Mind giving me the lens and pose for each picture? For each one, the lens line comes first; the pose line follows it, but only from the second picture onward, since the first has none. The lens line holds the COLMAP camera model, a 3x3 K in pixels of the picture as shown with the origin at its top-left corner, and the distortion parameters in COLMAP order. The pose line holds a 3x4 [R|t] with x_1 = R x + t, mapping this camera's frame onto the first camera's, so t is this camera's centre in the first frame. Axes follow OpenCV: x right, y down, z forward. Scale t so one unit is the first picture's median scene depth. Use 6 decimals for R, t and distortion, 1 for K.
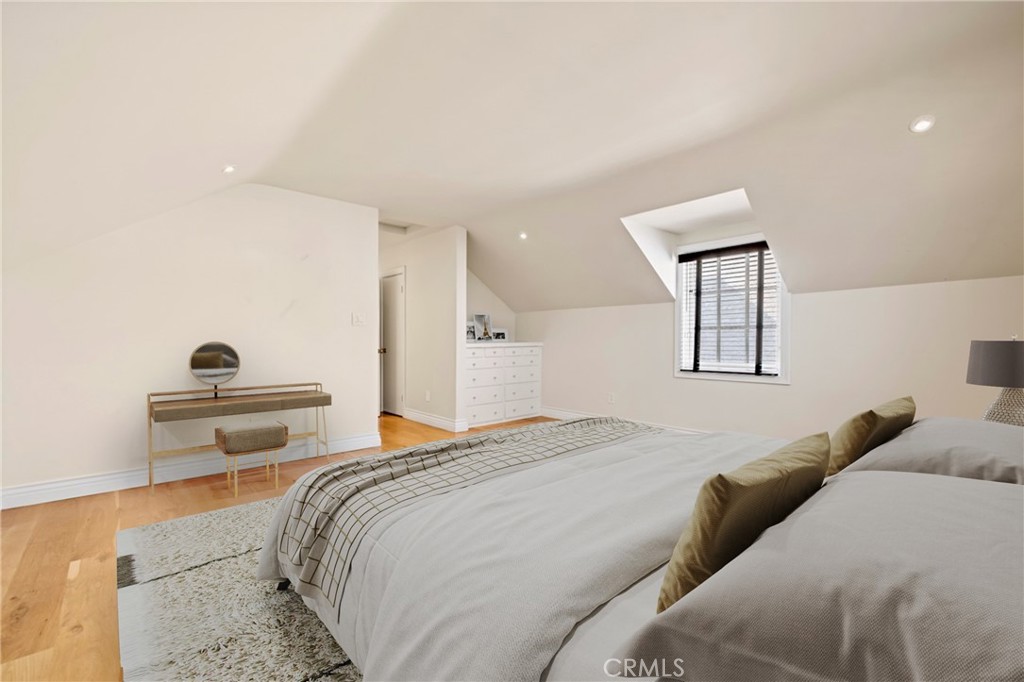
lens RADIAL K [[392.8, 0, 511.9], [0, 392.8, 340.5], [0, 0, 1]] dist [0.003290, 0.000321]
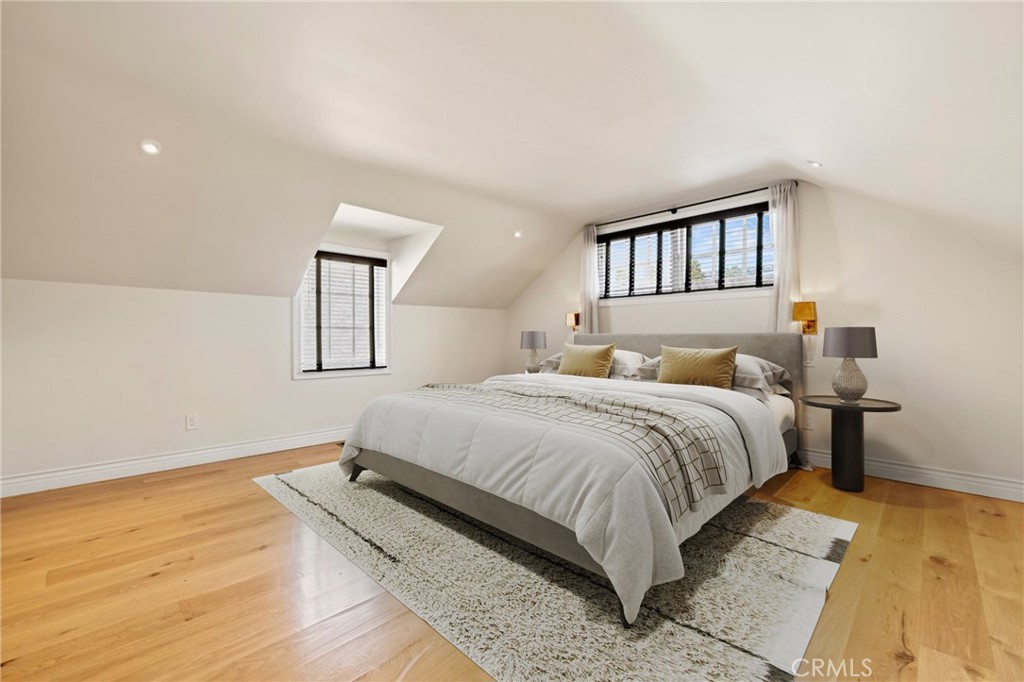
lens RADIAL K [[422.9, 0, 511.8], [0, 422.9, 343.0], [0, 0, 1]] dist [-0.001775, 0.000087]
pose [[-0.006556, 0.012693, 0.999898, -0.680292], [0.021389, 0.999692, -0.012550, 0.035785], [-0.999750, 0.021304, -0.006826, 0.585328]]
